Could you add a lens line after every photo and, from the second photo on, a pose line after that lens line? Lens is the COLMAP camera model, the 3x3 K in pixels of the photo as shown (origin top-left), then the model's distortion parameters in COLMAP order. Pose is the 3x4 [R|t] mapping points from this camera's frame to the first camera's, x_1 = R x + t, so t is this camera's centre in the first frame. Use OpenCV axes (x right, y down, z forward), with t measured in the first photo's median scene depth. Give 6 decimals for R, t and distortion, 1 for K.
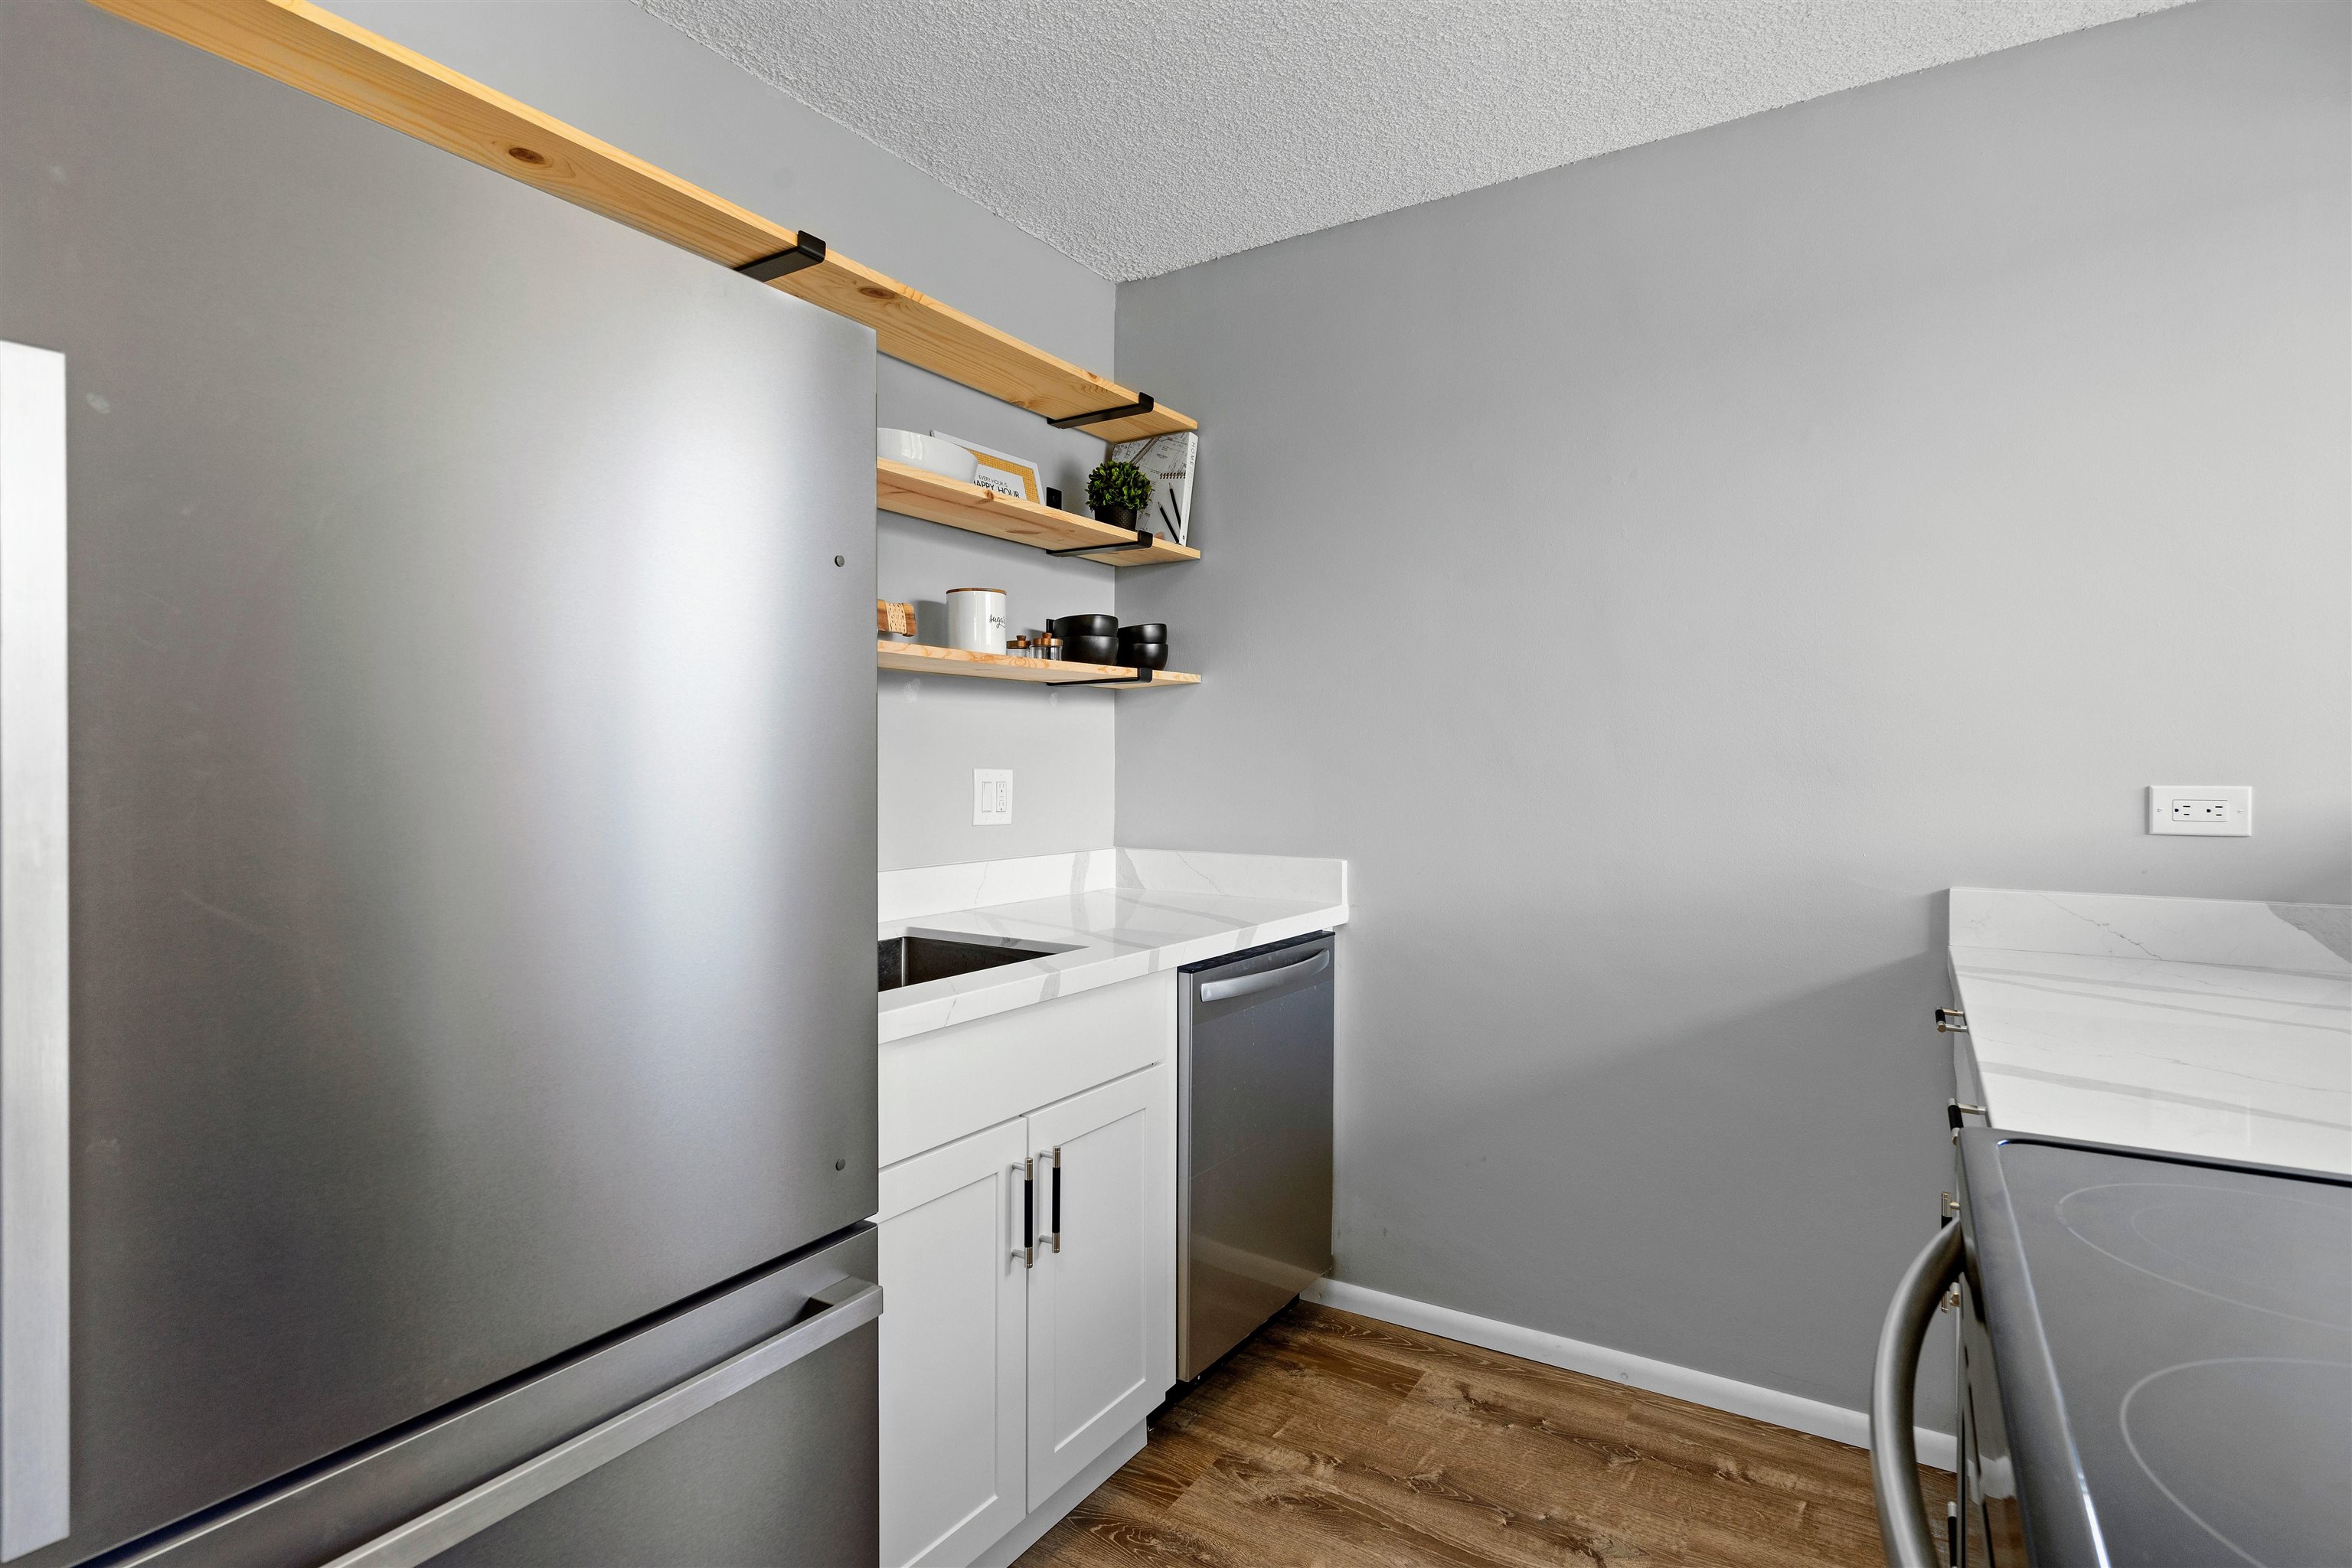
lens RADIAL K [[1192.4, 0, 1172.1], [0, 1192.4, 781.2], [0, 0, 1]] dist [0.002725, 0.001065]
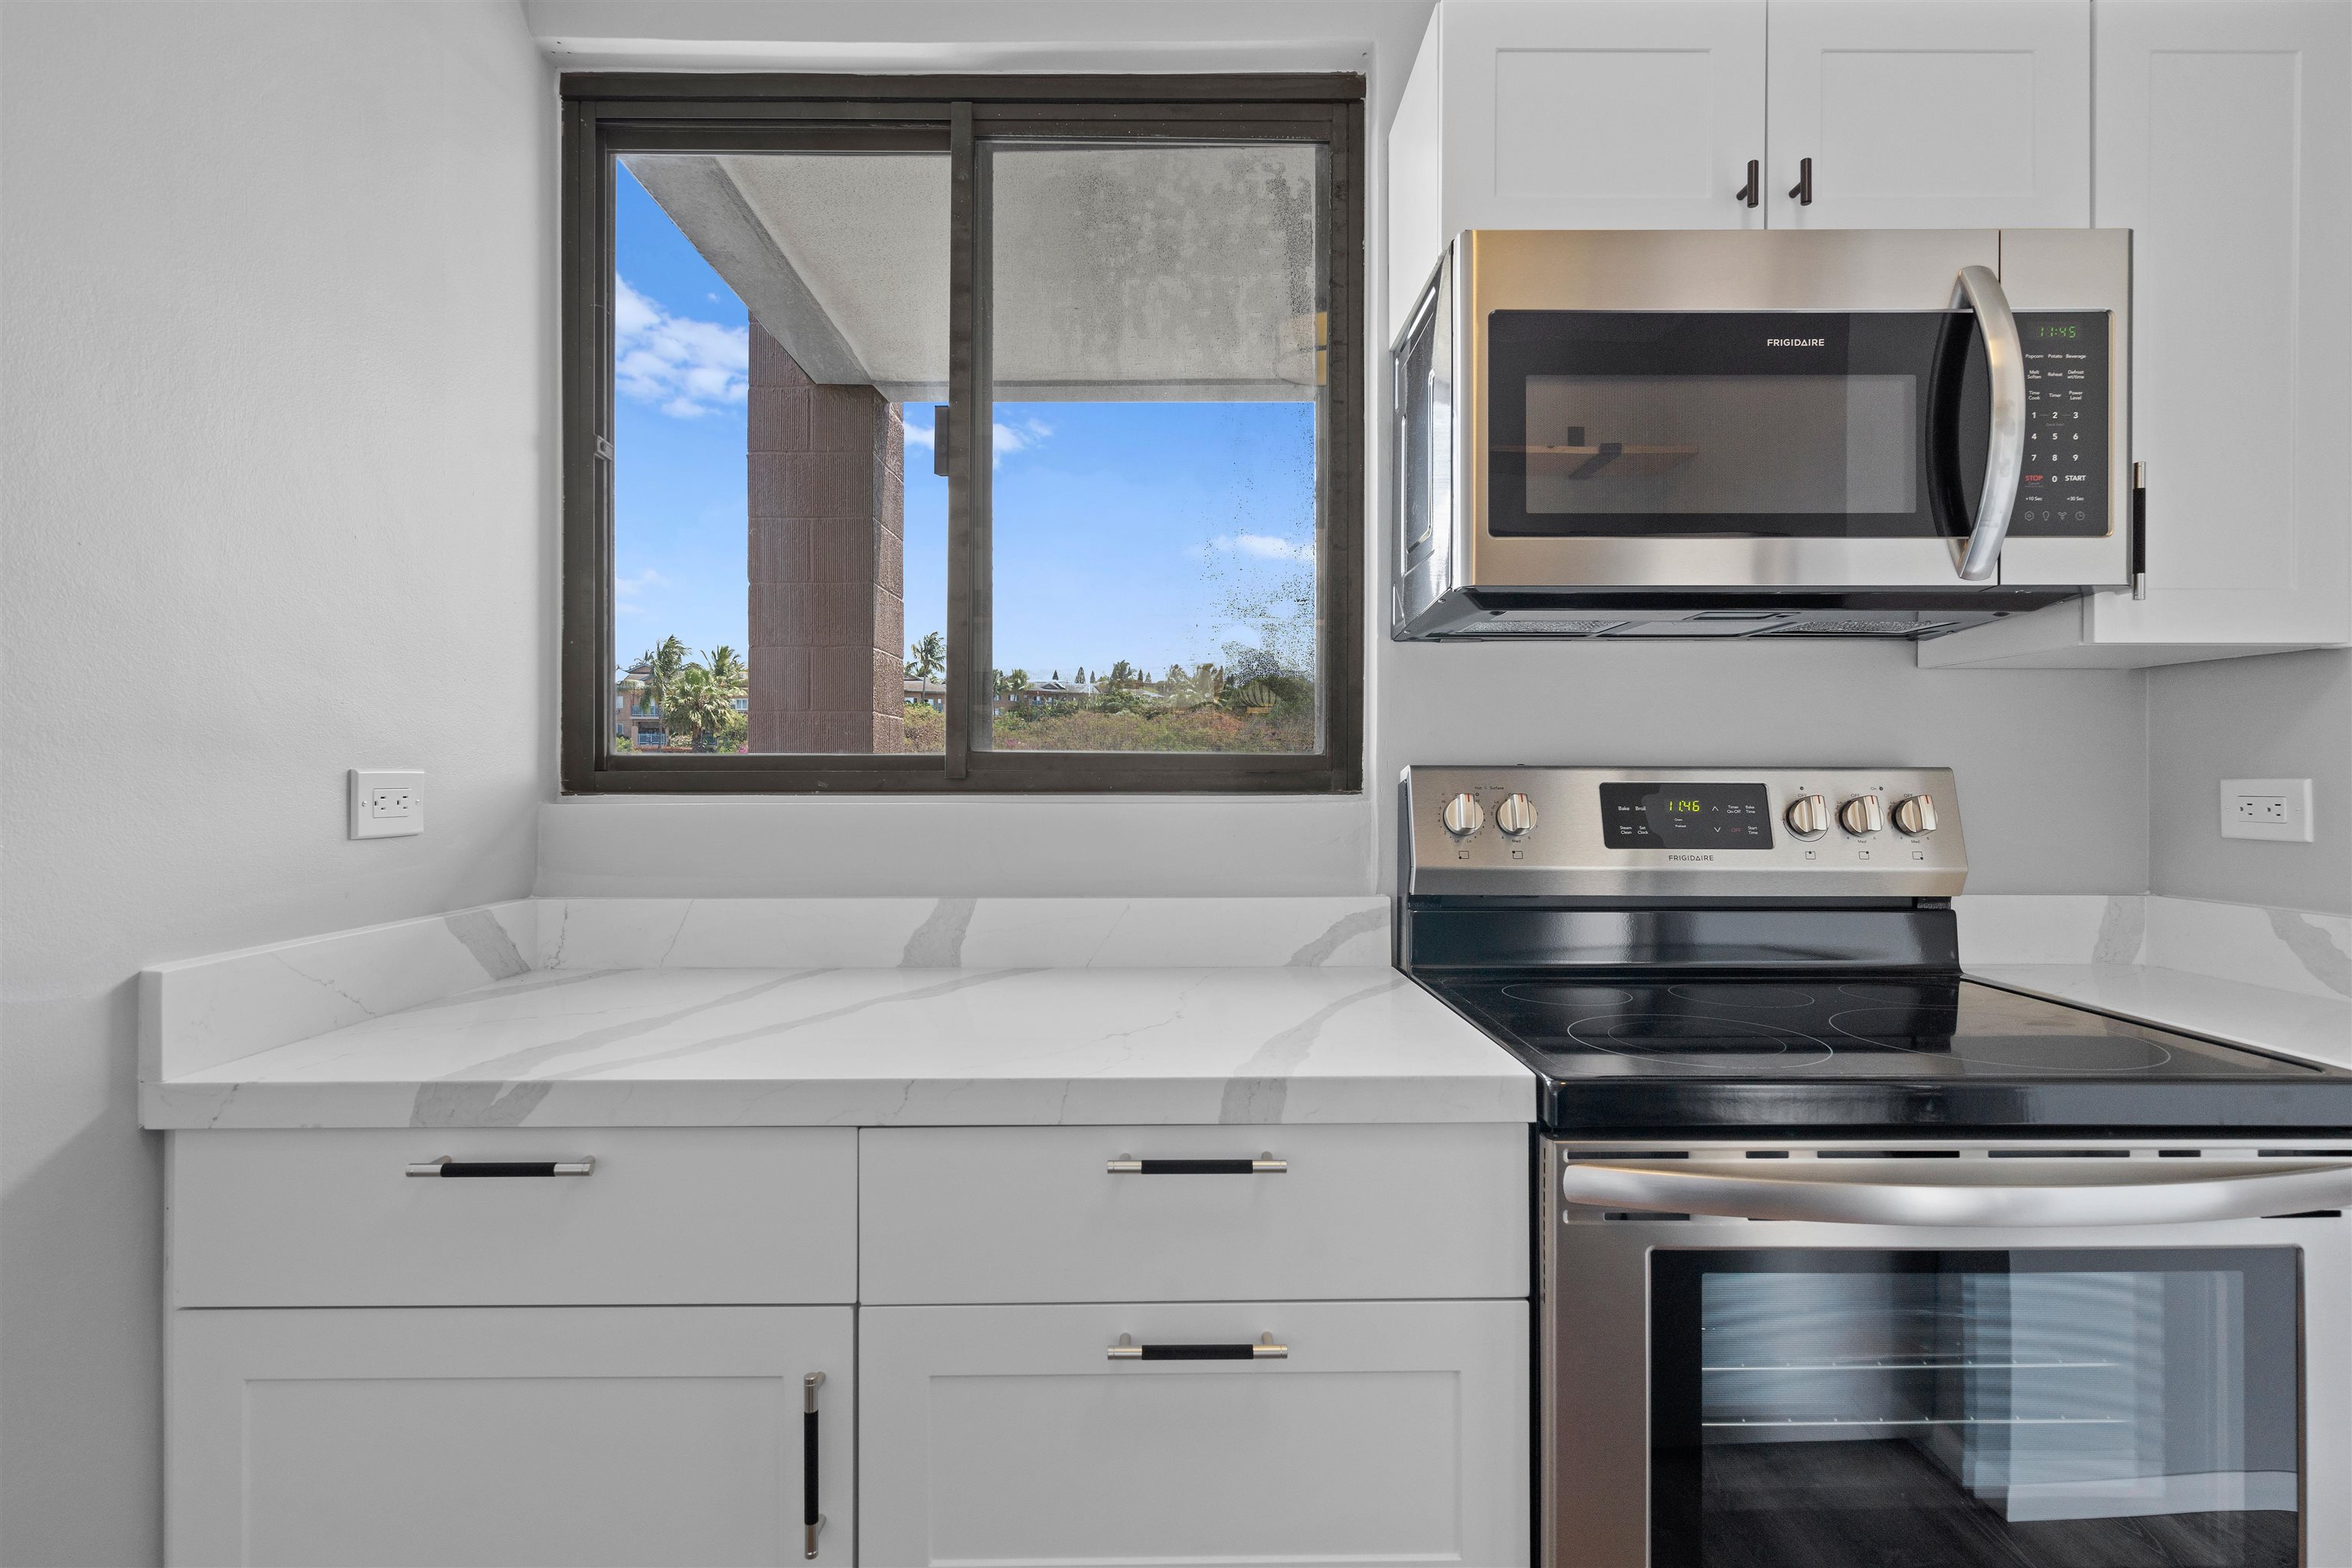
lens RADIAL K [[1192.4, 0, 1175.4], [0, 1192.4, 787.5], [0, 0, 1]] dist [0.002725, 0.001065]
pose [[-0.544267, -0.008182, 0.838872, -0.016585], [0.008831, 0.999841, 0.015481, 0.007916], [-0.838865, 0.015834, -0.544108, 0.960800]]
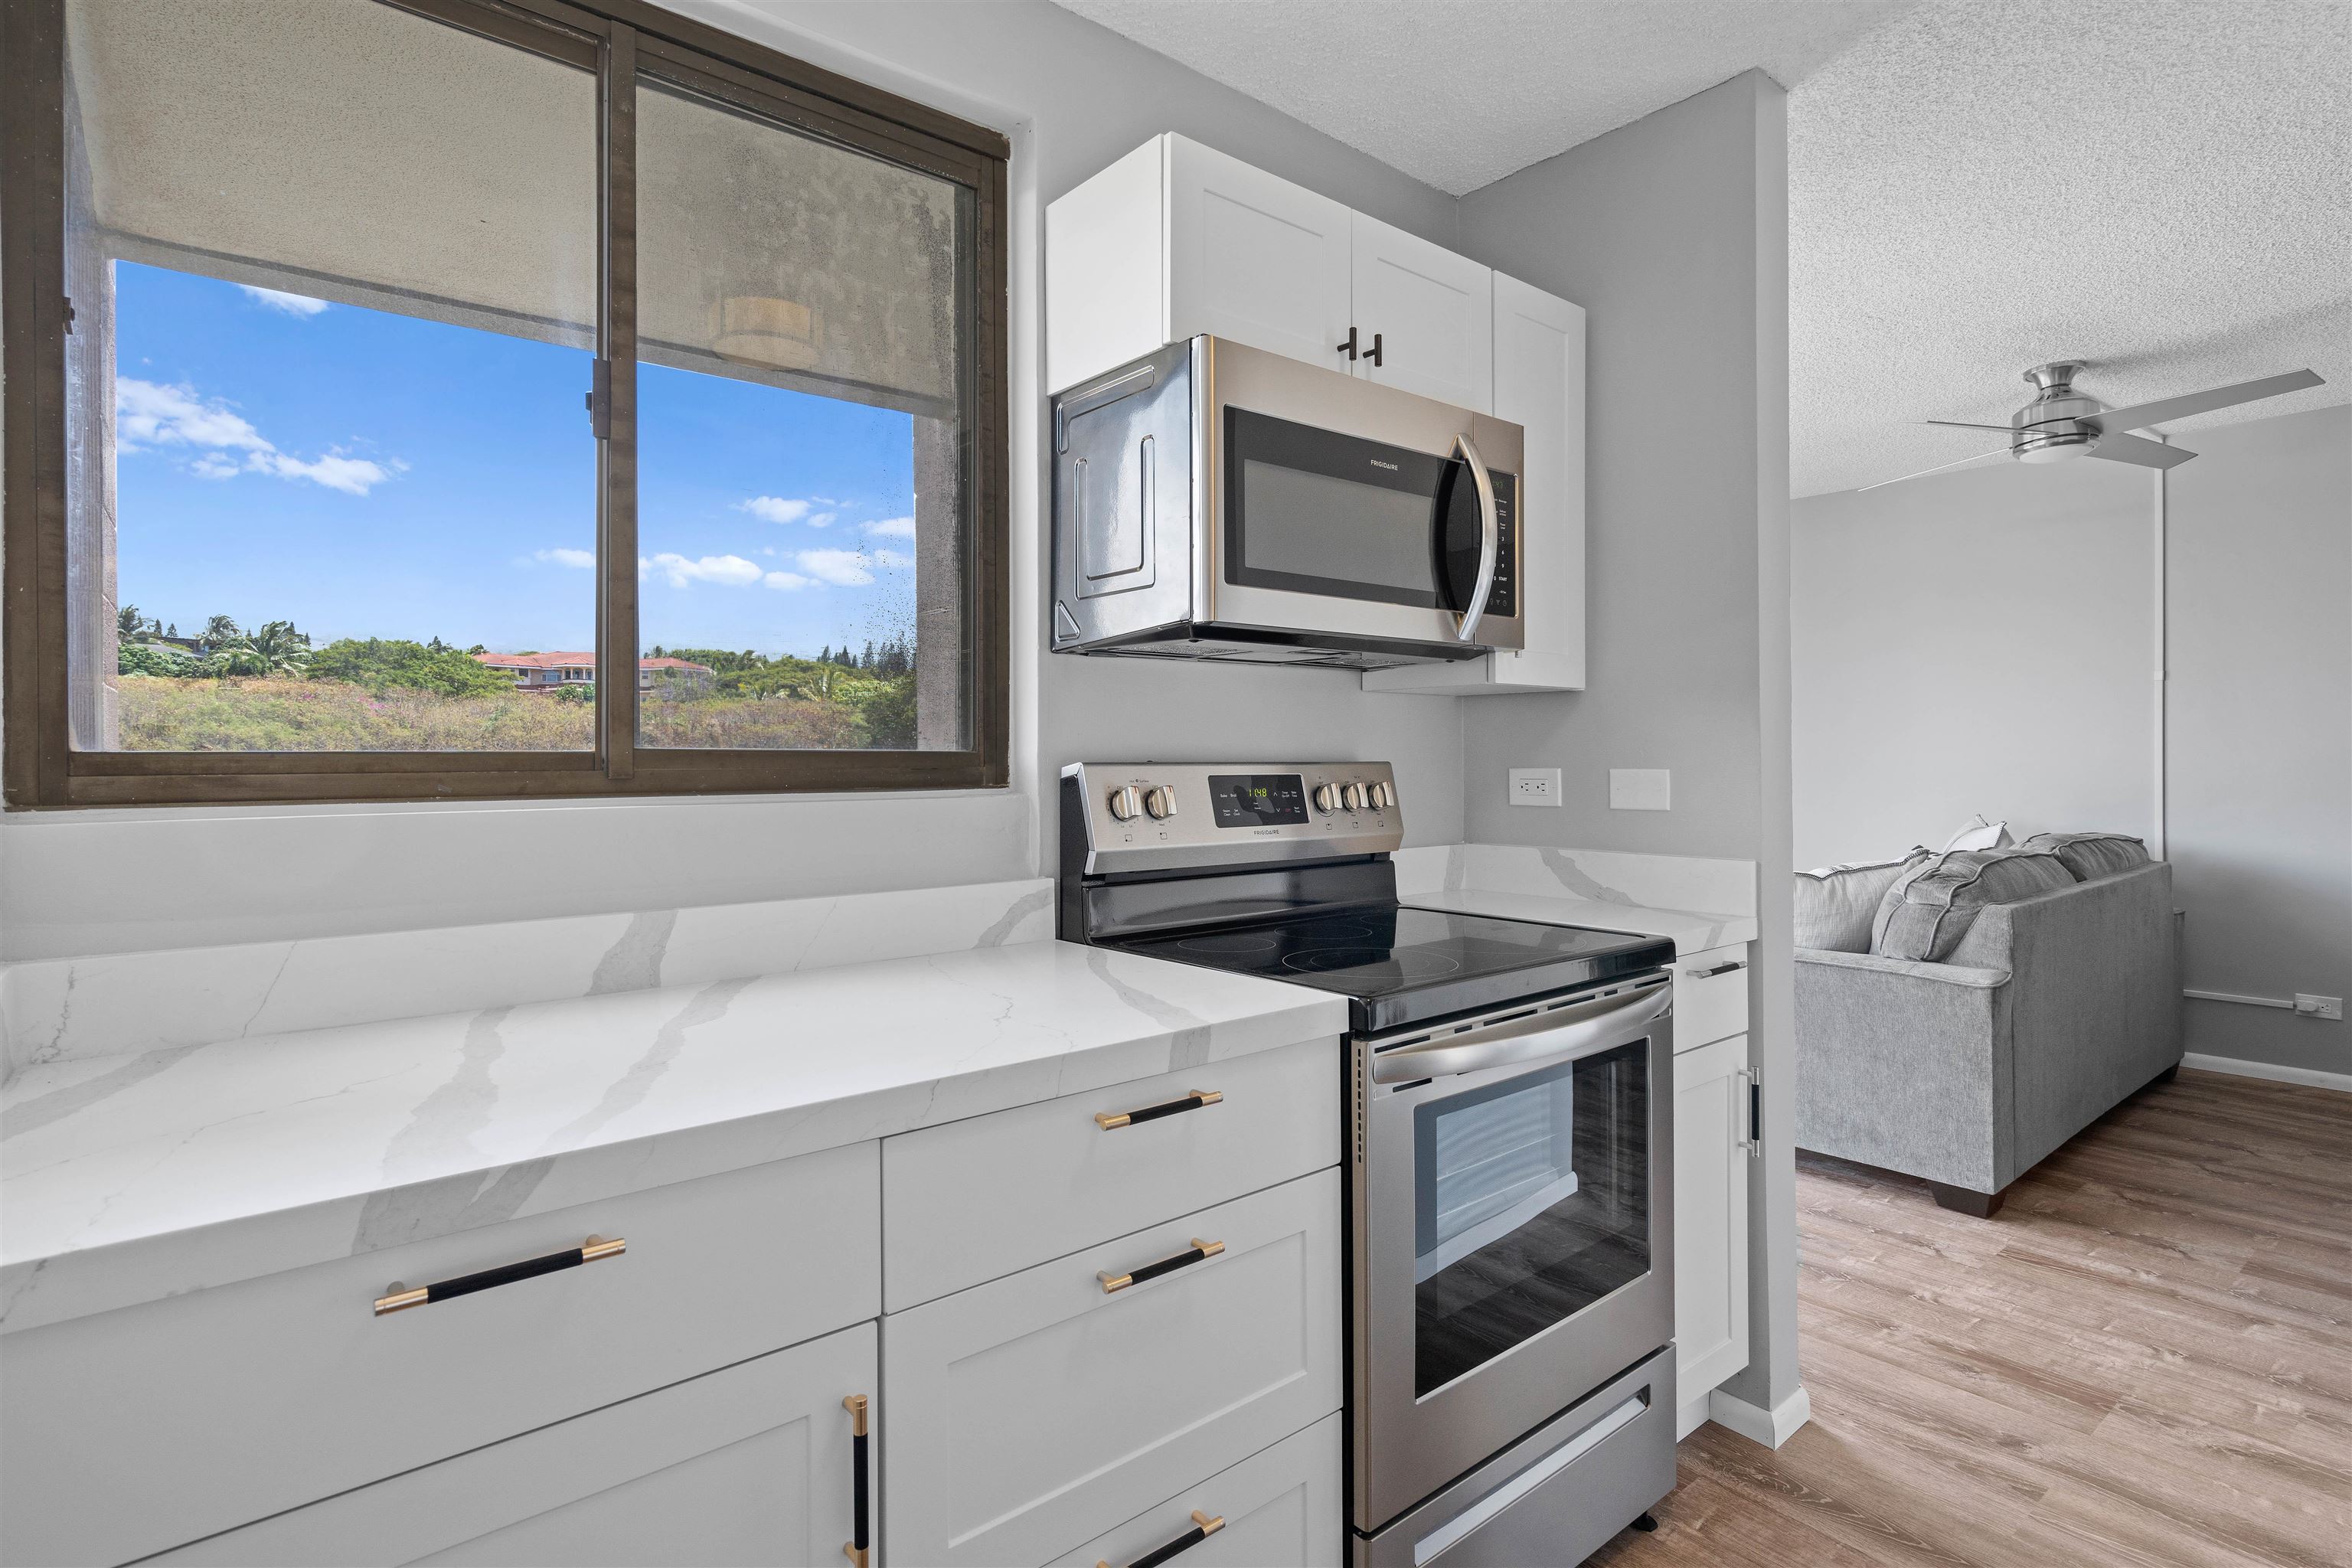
lens RADIAL K [[1192.4, 0, 1168.1], [0, 1192.4, 768.0], [0, 0, 1]] dist [0.002725, 0.001065]
pose [[-0.951105, -0.000660, 0.308866, 0.230525], [0.005969, 0.999772, 0.020517, -0.008033], [-0.308809, 0.021357, -0.950884, 1.262831]]
